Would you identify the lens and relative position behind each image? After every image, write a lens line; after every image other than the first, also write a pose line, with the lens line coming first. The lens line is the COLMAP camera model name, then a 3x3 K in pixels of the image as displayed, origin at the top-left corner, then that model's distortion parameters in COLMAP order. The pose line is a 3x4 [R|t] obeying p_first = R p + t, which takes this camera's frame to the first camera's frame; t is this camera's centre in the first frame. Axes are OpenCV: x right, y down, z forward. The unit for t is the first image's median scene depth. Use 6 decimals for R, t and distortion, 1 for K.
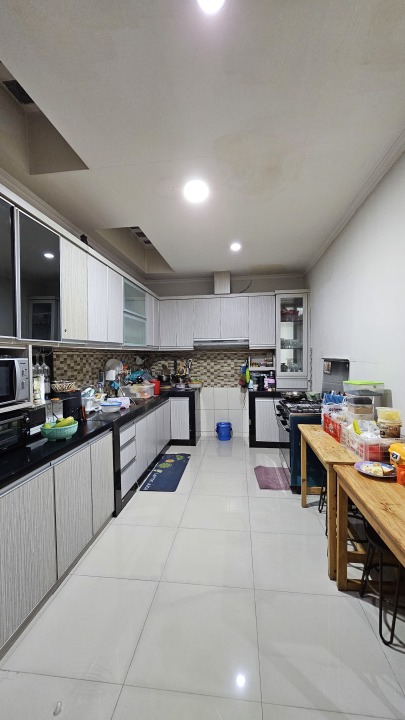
lens RADIAL K [[294.0, 0, 202.0], [0, 294.0, 361.2], [0, 0, 1]] dist [0.002473, 0.000489]
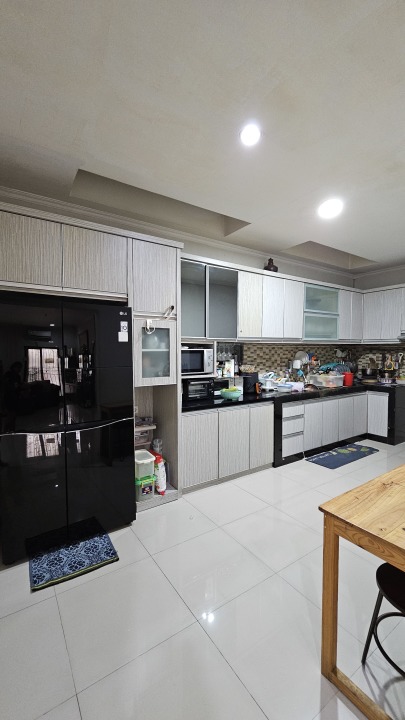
lens RADIAL K [[294.0, 0, 203.3], [0, 294.0, 358.2], [0, 0, 1]] dist [0.002473, 0.000489]
pose [[0.658206, 0.032978, -0.752115, 0.375180], [-0.022816, 0.999455, 0.023856, 0.002245], [0.752492, 0.001458, 0.658600, -0.104511]]
